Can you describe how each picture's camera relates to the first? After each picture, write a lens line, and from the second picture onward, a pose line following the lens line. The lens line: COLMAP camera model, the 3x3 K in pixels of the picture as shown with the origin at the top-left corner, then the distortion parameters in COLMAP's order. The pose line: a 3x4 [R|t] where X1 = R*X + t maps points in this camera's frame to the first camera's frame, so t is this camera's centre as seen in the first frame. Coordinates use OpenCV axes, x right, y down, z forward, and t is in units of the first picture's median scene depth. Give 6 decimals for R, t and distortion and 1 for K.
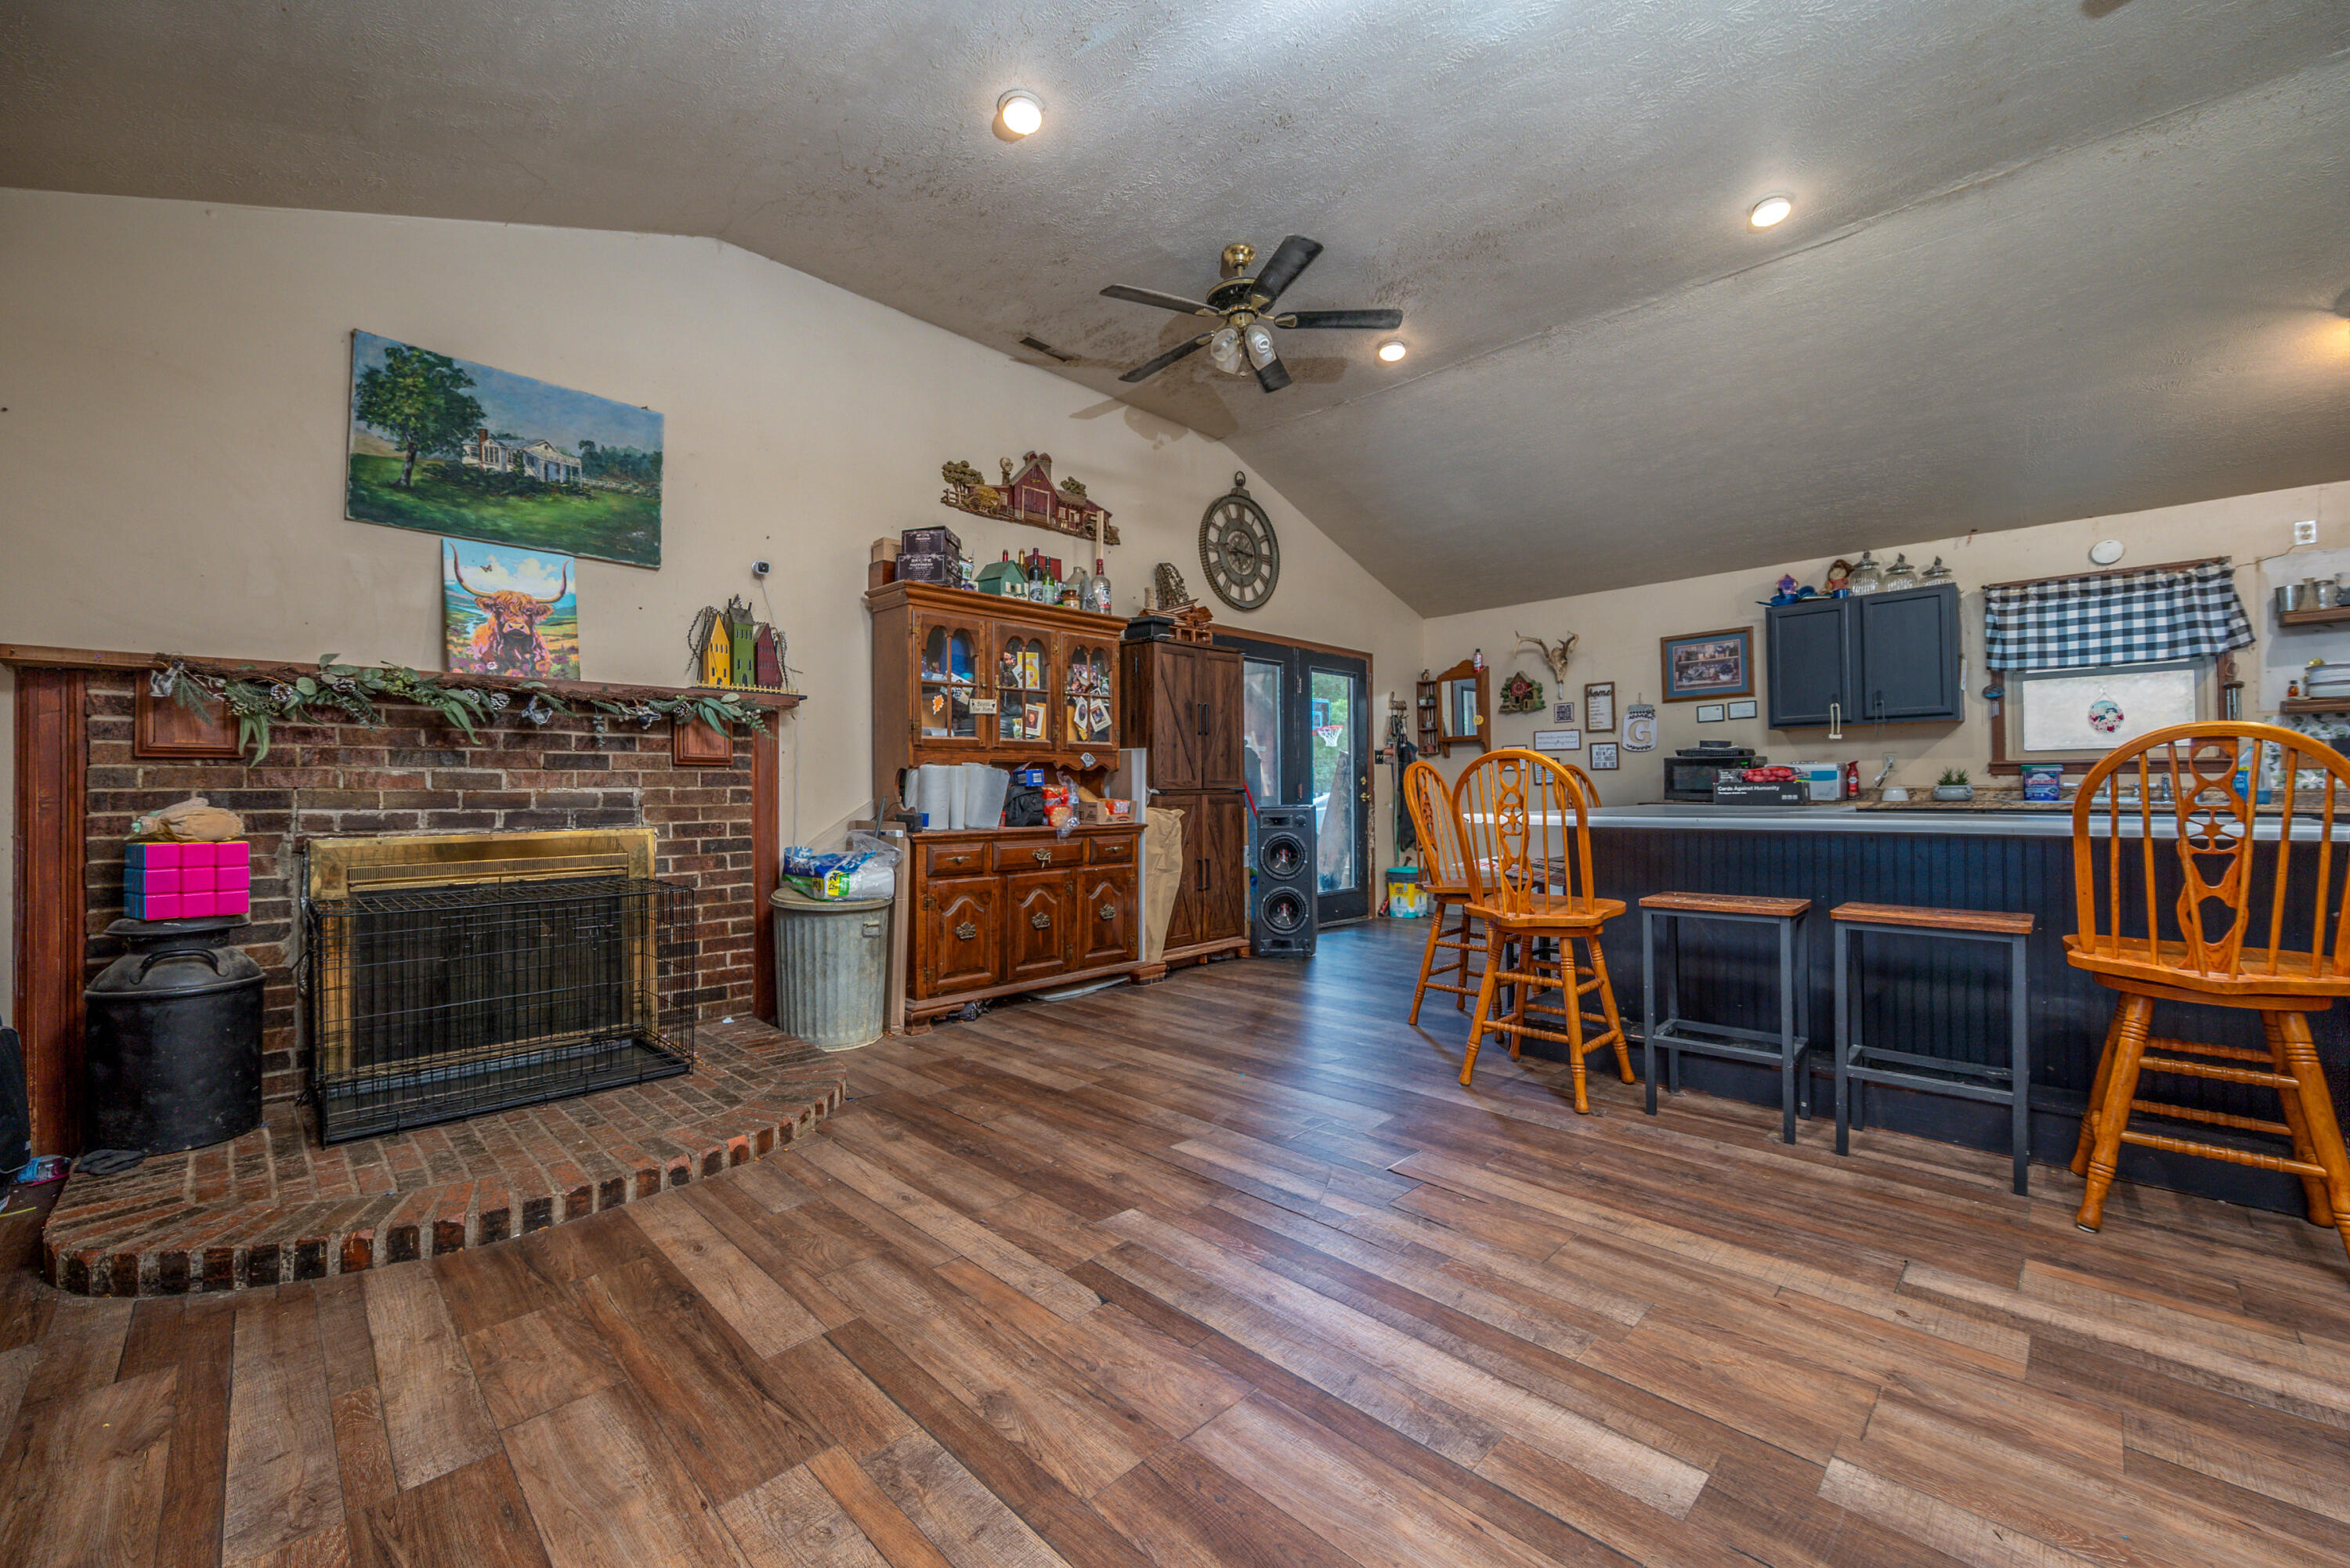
lens RADIAL K [[931.1, 0, 1163.7], [0, 931.1, 783.0], [0, 0, 1]] dist [-0.002388, -0.000445]
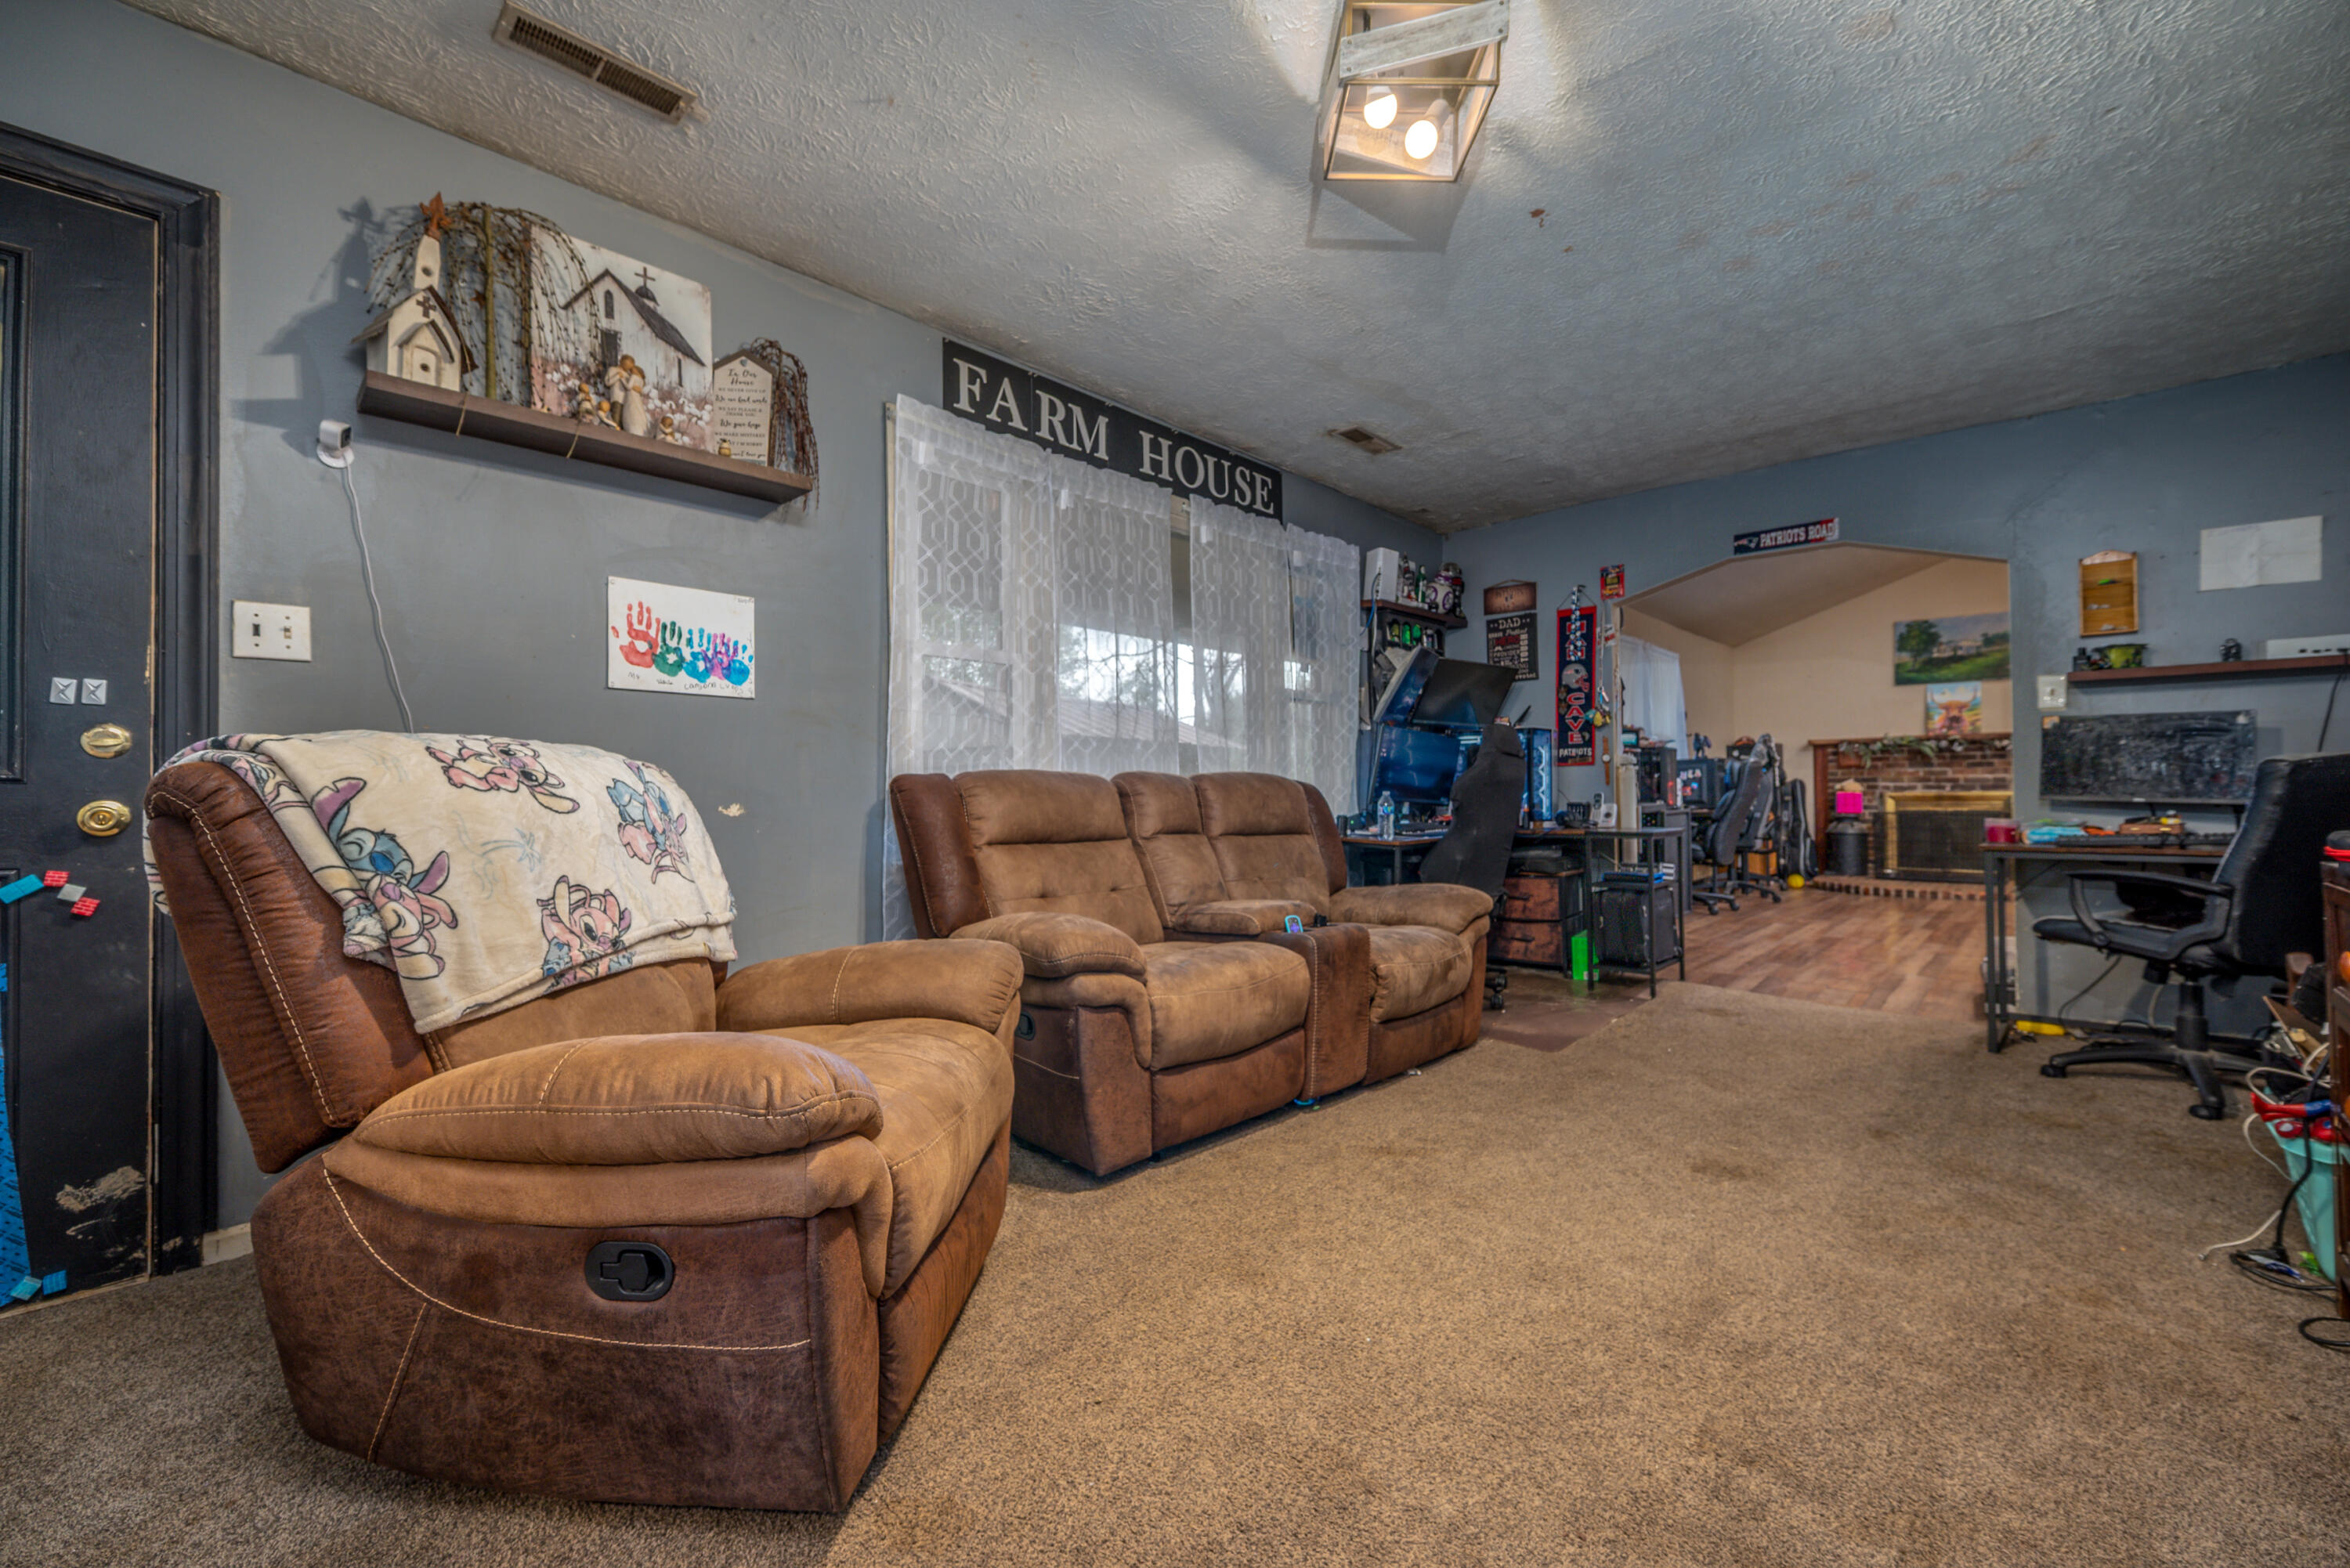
lens RADIAL K [[931.1, 0, 1197.3], [0, 931.1, 782.3], [0, 0, 1]] dist [-0.002388, -0.000445]
pose [[0.020478, -0.003784, -0.999783, 1.860665], [0.021084, 0.999772, -0.003352, -0.010816], [0.999568, -0.021011, 0.020554, -1.182032]]
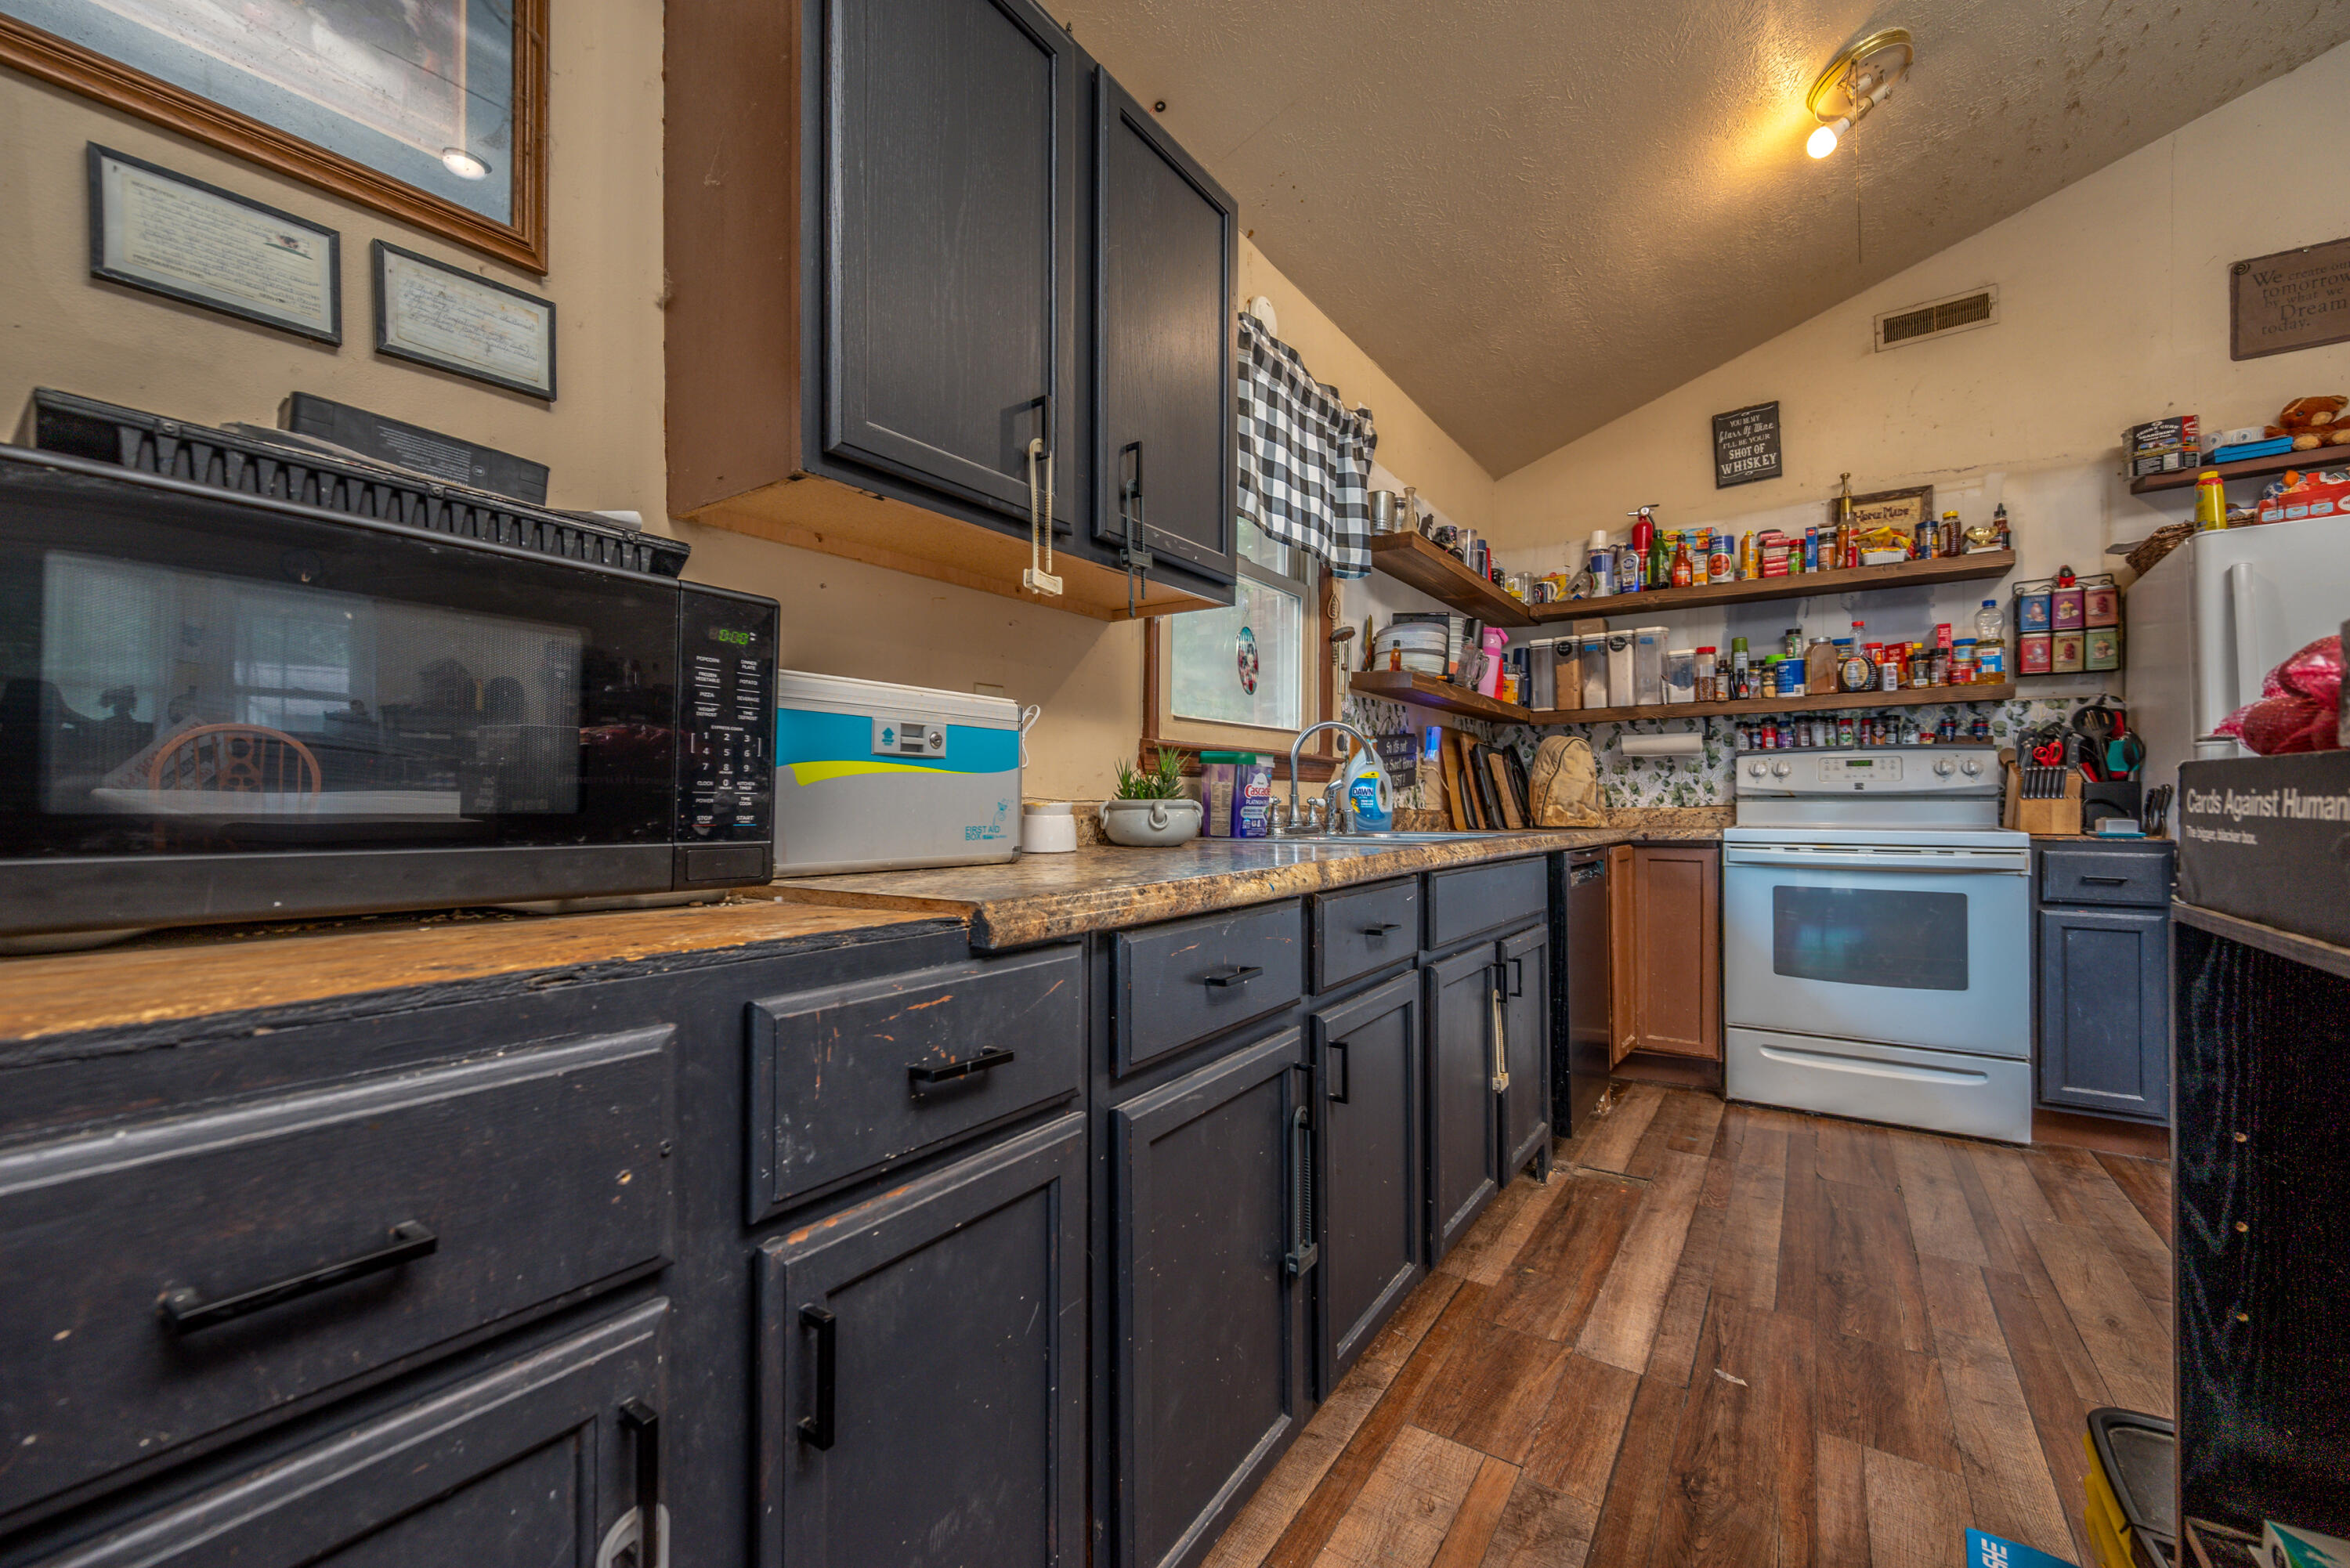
lens RADIAL K [[931.1, 0, 1192.0], [0, 931.1, 792.9], [0, 0, 1]] dist [-0.002388, -0.000445]
pose [[-0.175633, 0.016606, 0.984316, 0.809696], [-0.005721, 0.999824, -0.017888, 0.010250], [-0.984439, -0.008773, -0.175507, 1.660540]]
